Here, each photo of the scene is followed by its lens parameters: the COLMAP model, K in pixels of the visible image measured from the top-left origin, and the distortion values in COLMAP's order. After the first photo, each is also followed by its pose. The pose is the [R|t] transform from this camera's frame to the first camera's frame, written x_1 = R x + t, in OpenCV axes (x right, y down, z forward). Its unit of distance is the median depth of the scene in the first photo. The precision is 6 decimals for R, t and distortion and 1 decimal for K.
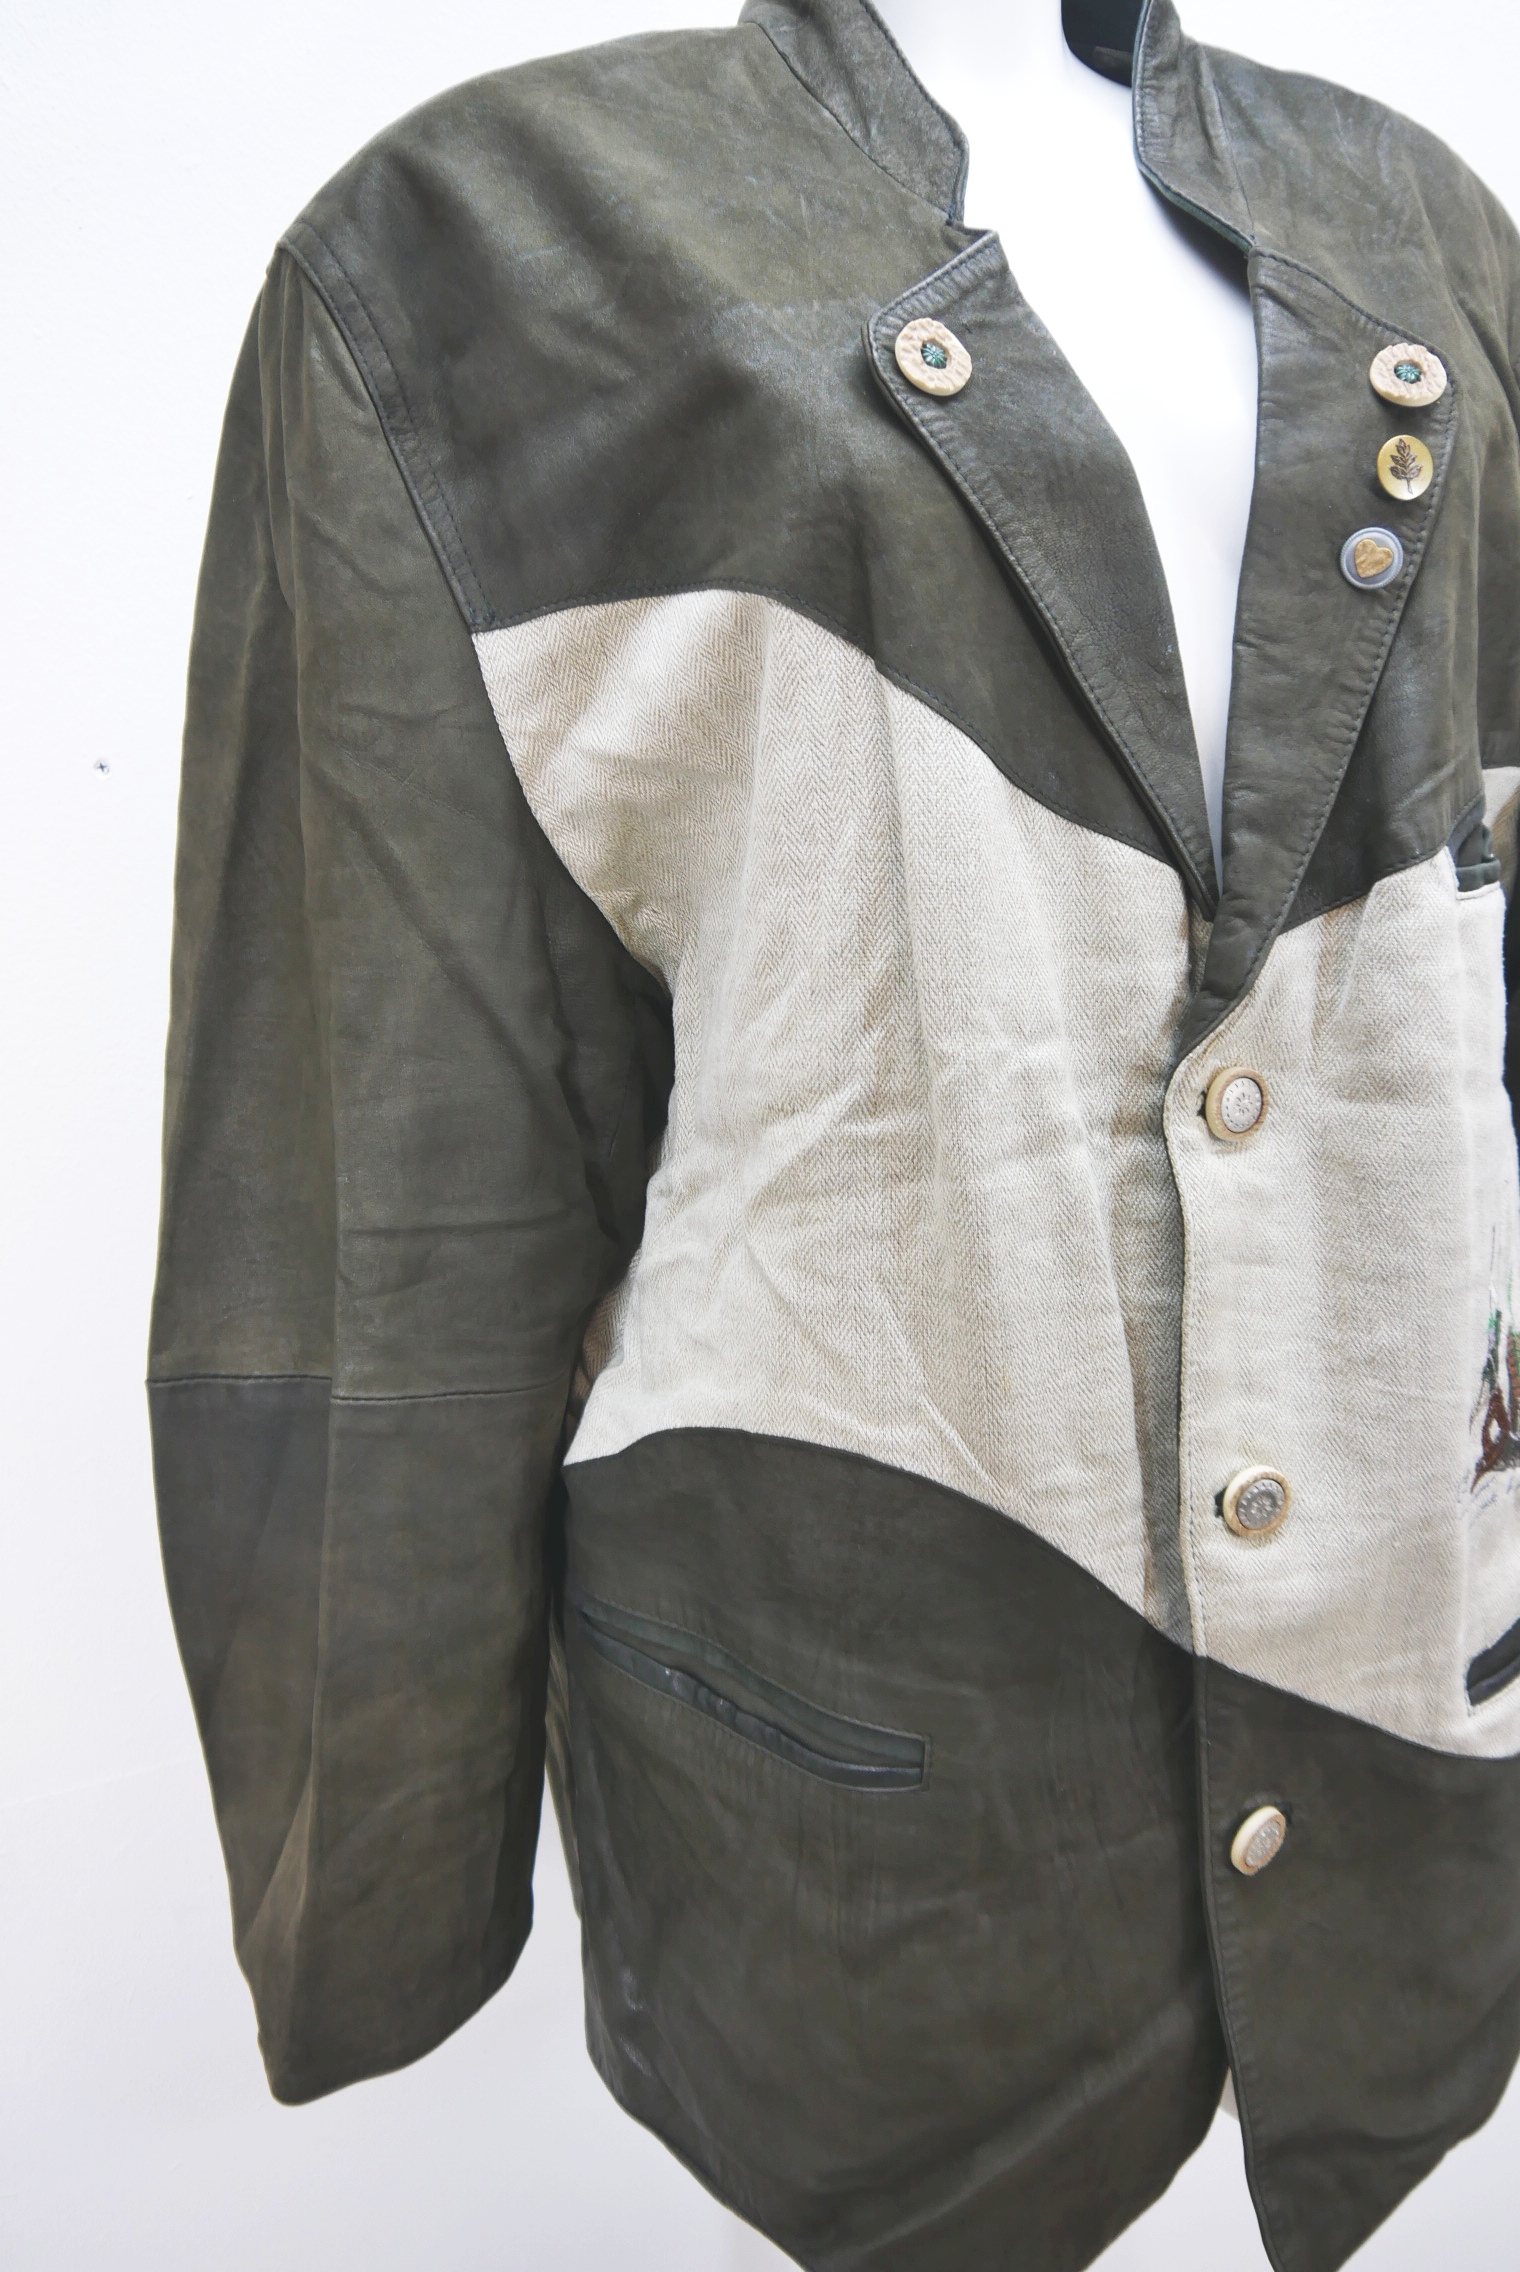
lens RADIAL K [[1876.5, 0, 762.9], [0, 1876.5, 1127.8], [0, 0, 1]] dist [-0.038448, 0.006947]
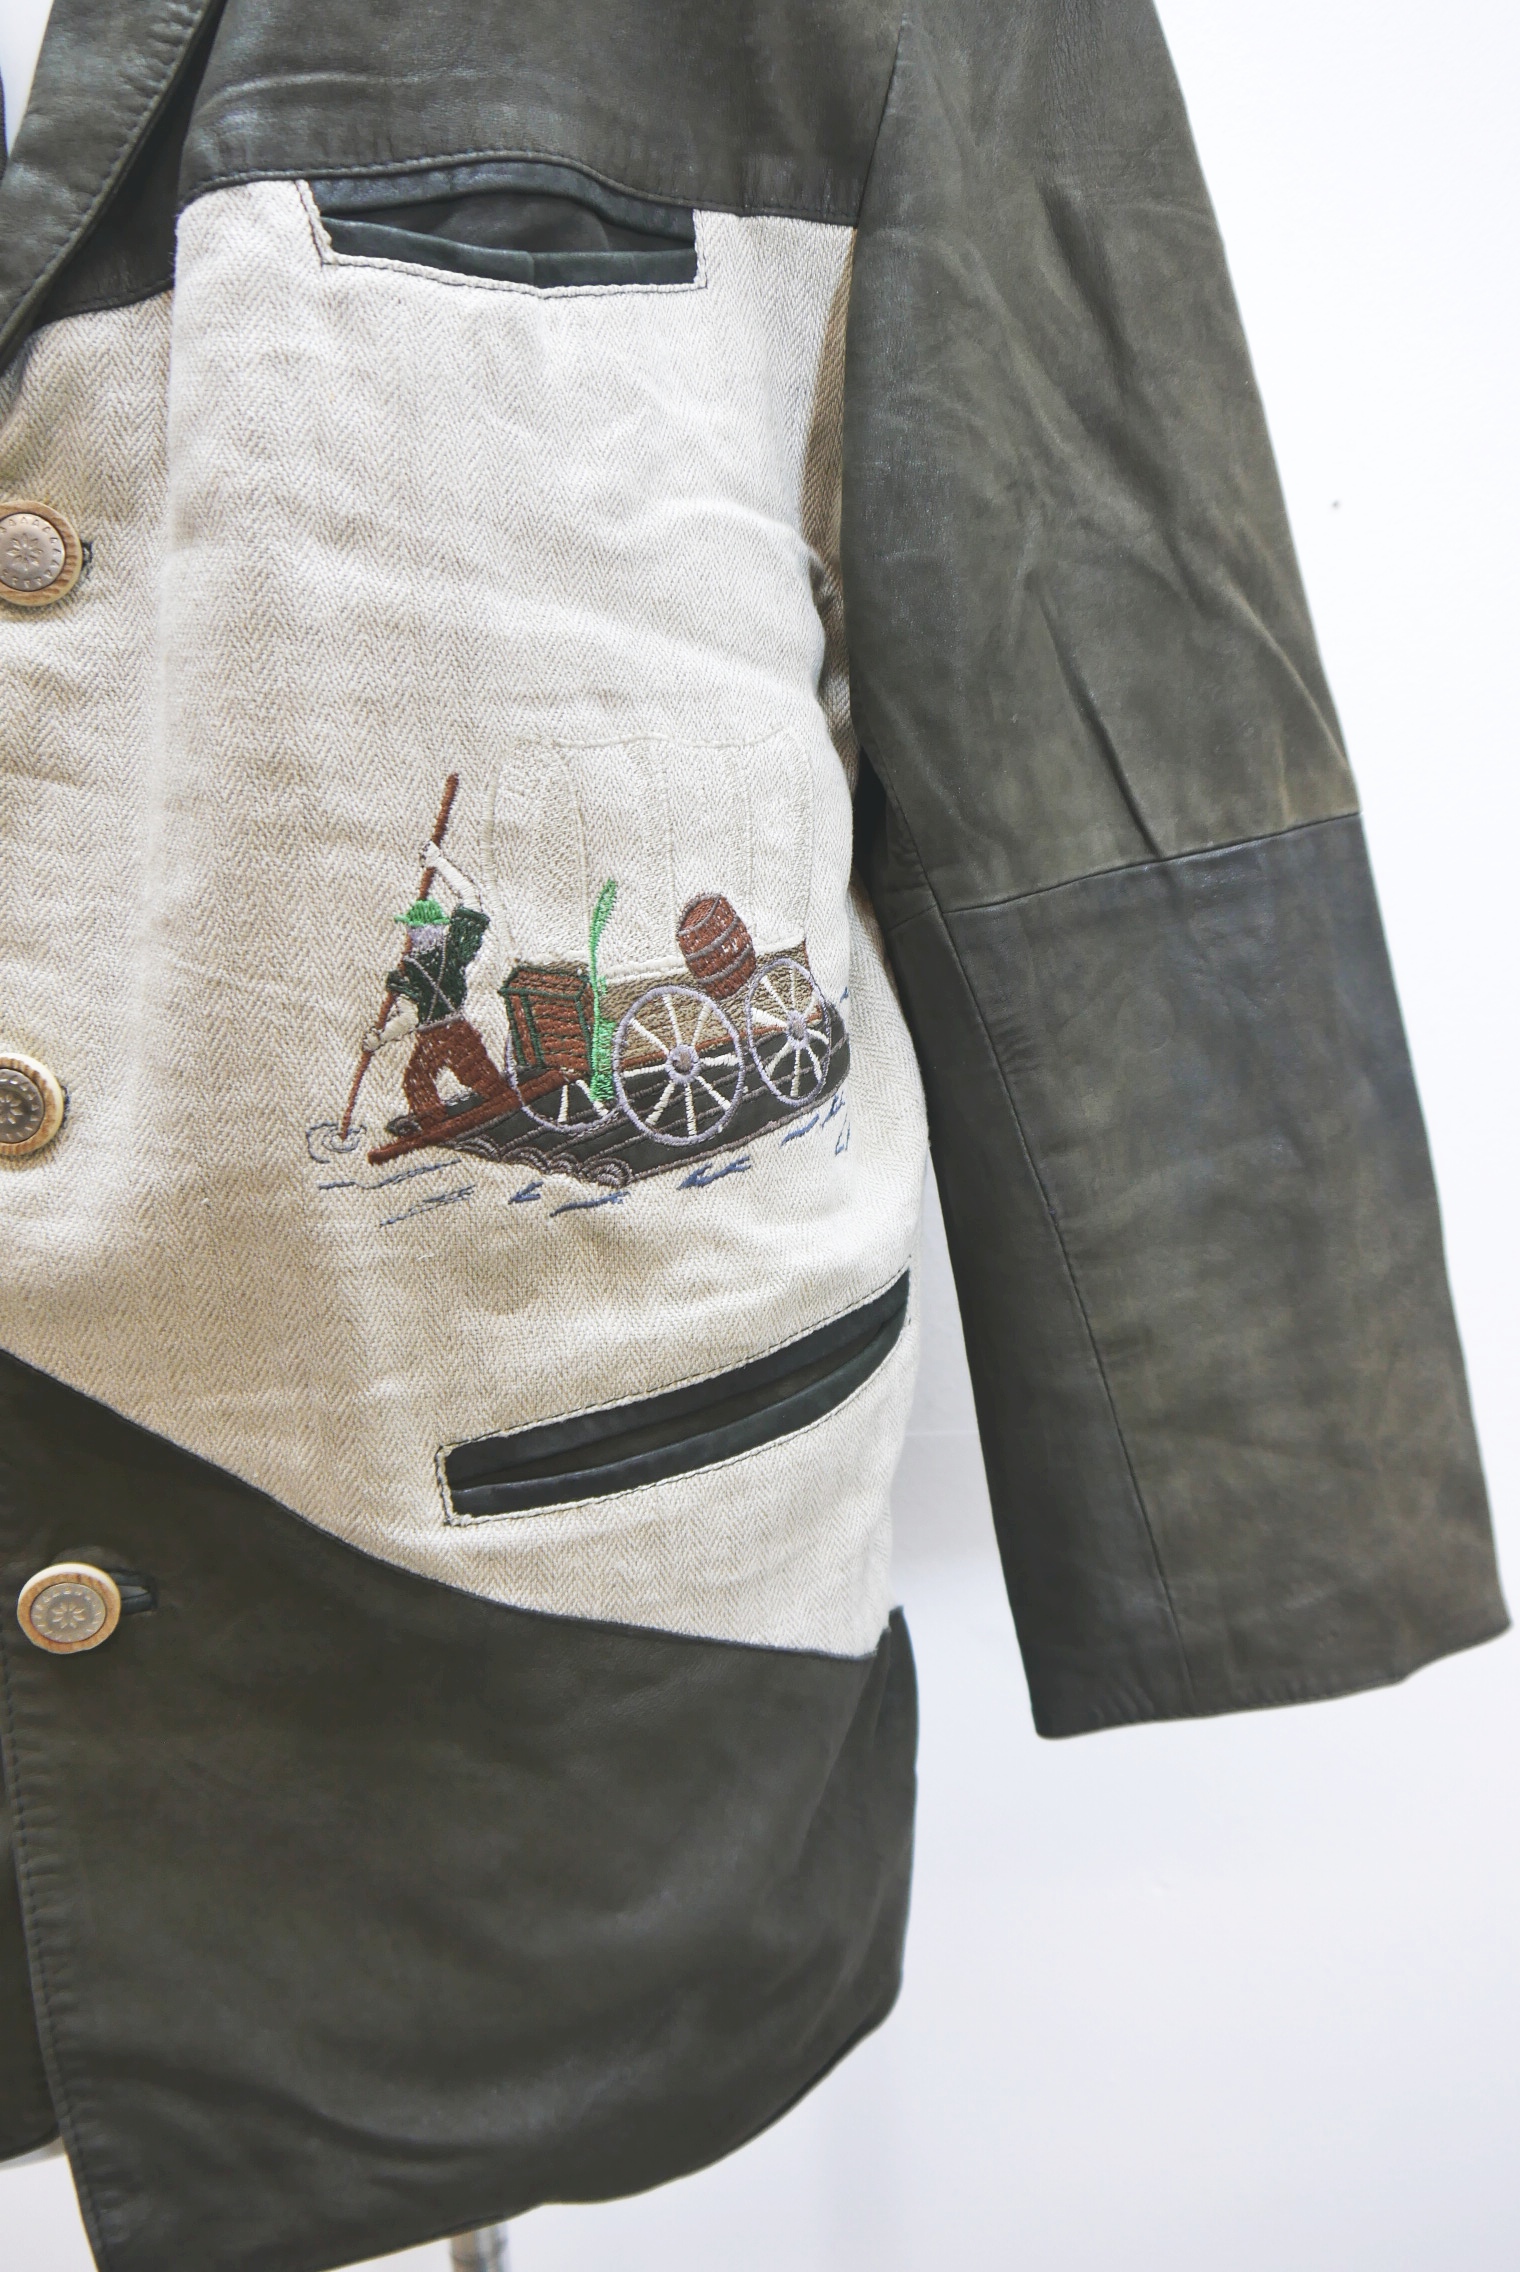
lens RADIAL K [[1876.5, 0, 753.6], [0, 1876.5, 1138.7], [0, 0, 1]] dist [-0.038448, 0.006947]
pose [[0.921120, 0.104565, -0.374972, 0.824467], [-0.118772, 0.992810, -0.014908, 0.195290], [0.370717, 0.058268, 0.926916, 0.448471]]
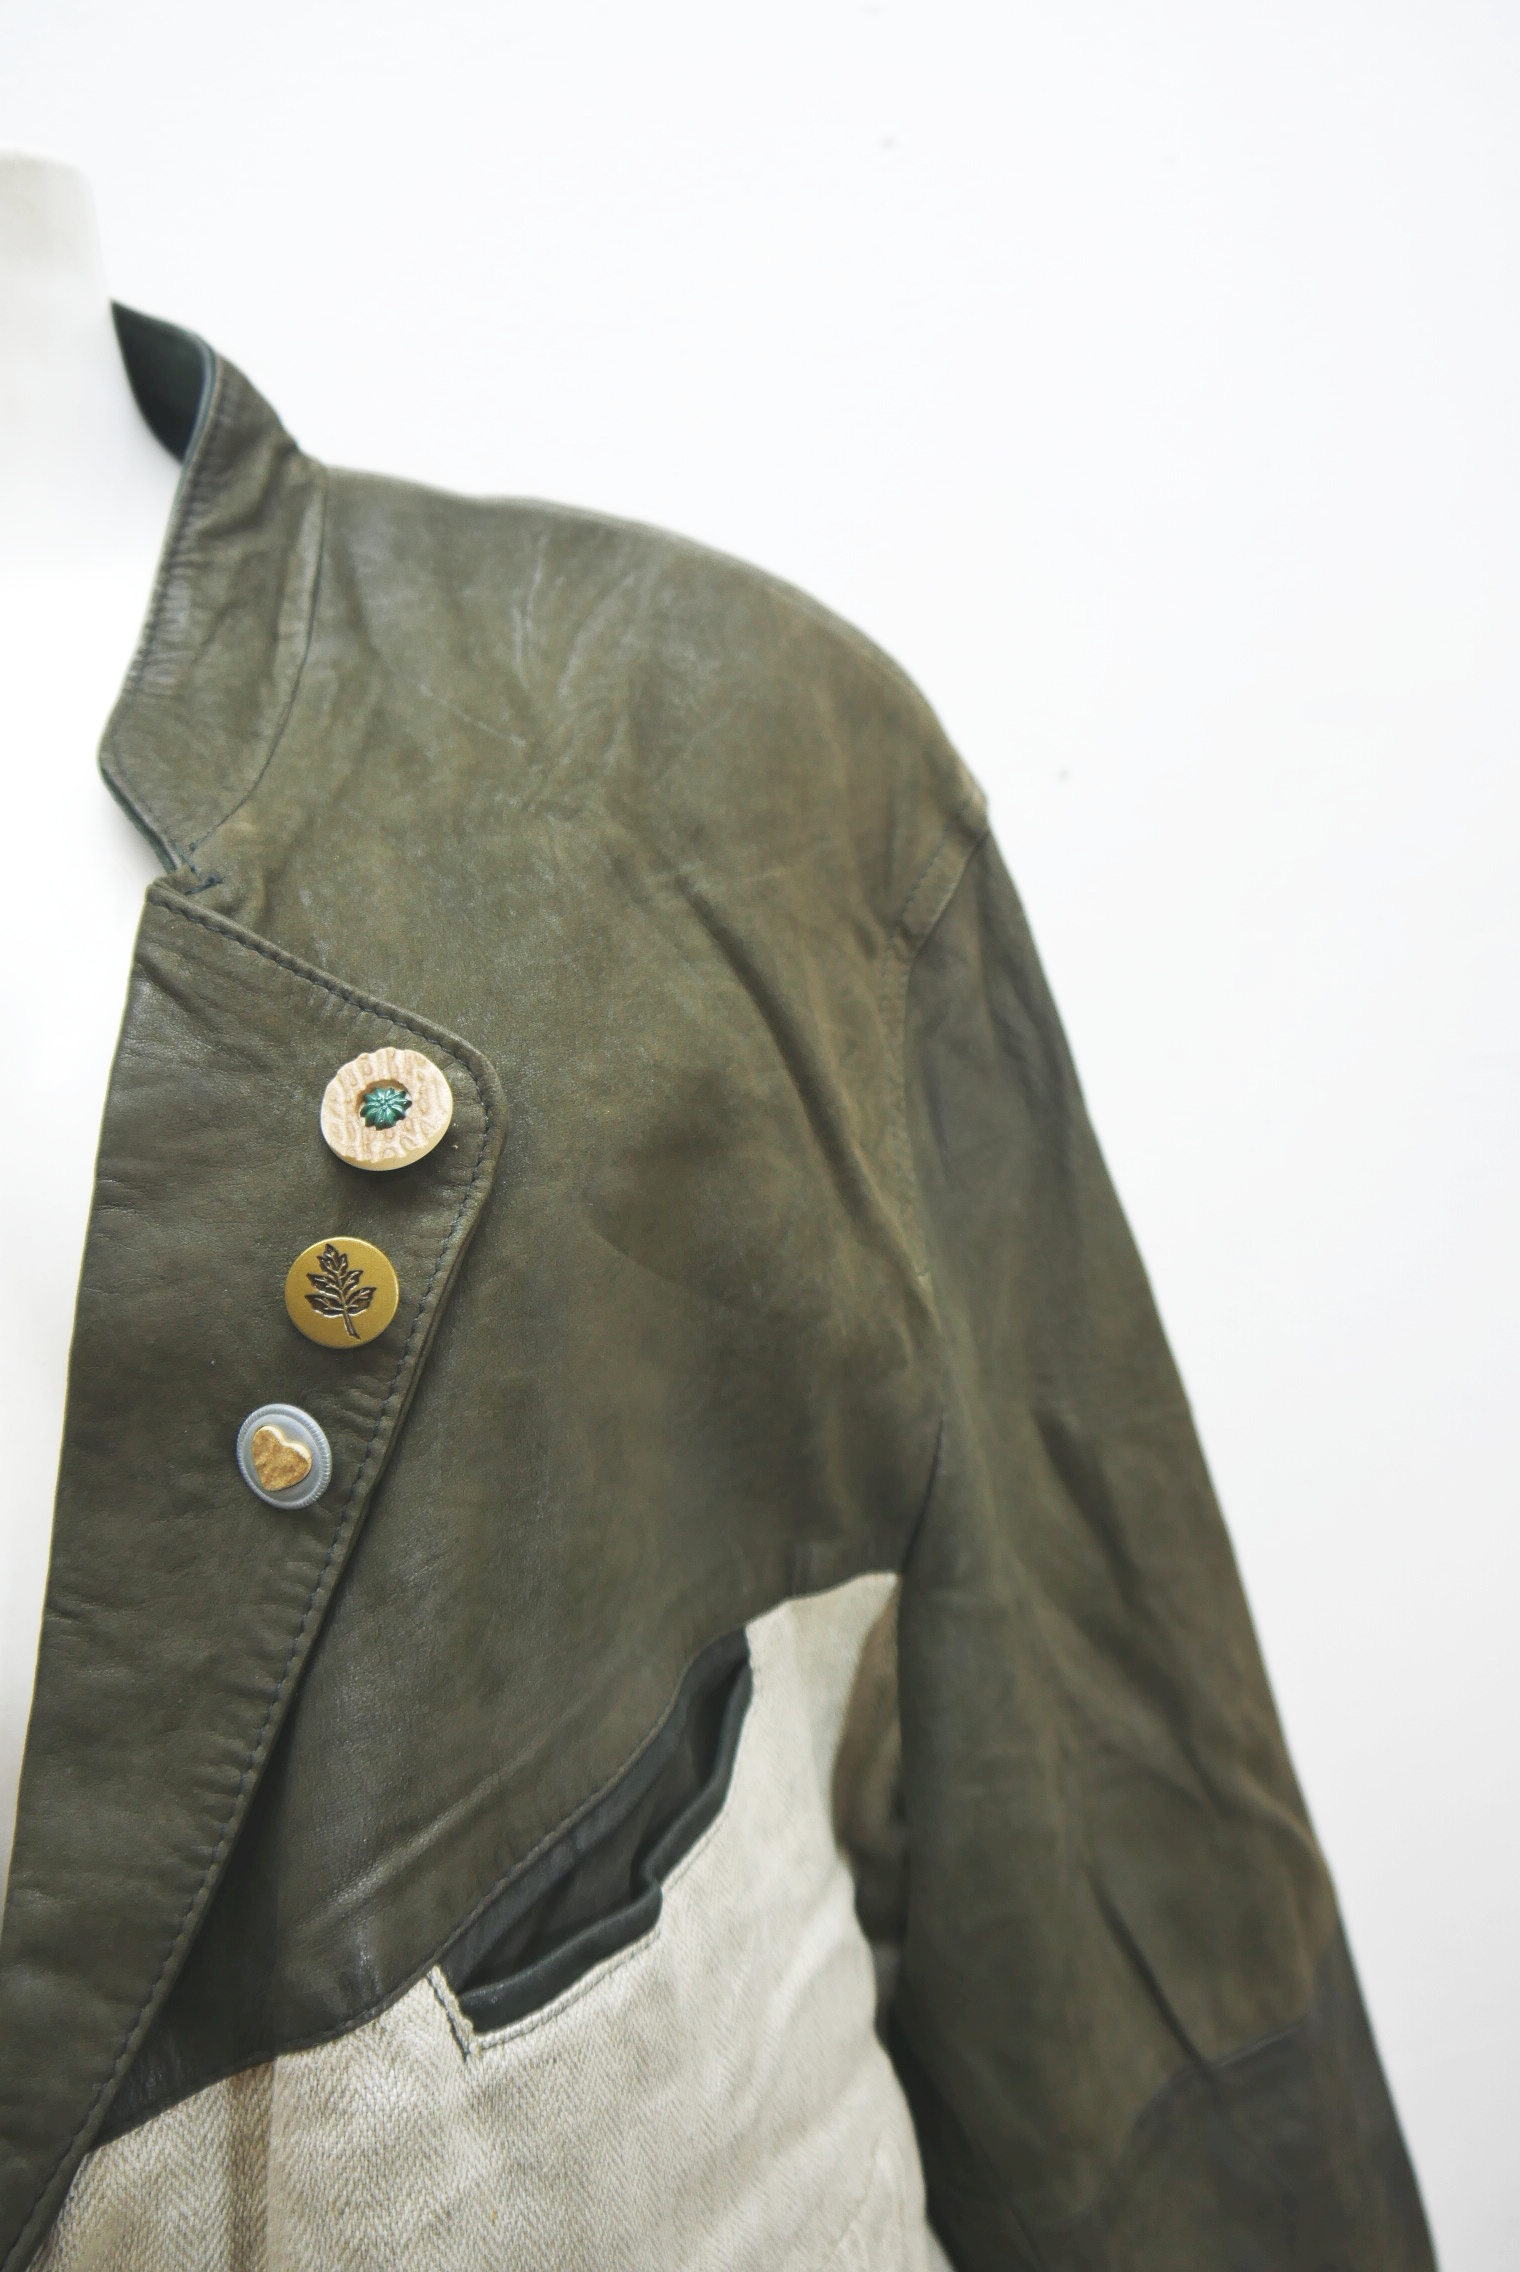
lens RADIAL K [[1876.5, 0, 757.3], [0, 1876.5, 1128.5], [0, 0, 1]] dist [-0.038448, 0.006947]
pose [[0.995885, -0.007881, -0.090287, 0.517140], [0.000438, 0.996619, -0.082166, -0.355960], [0.090629, 0.081788, 0.992521, 0.449031]]
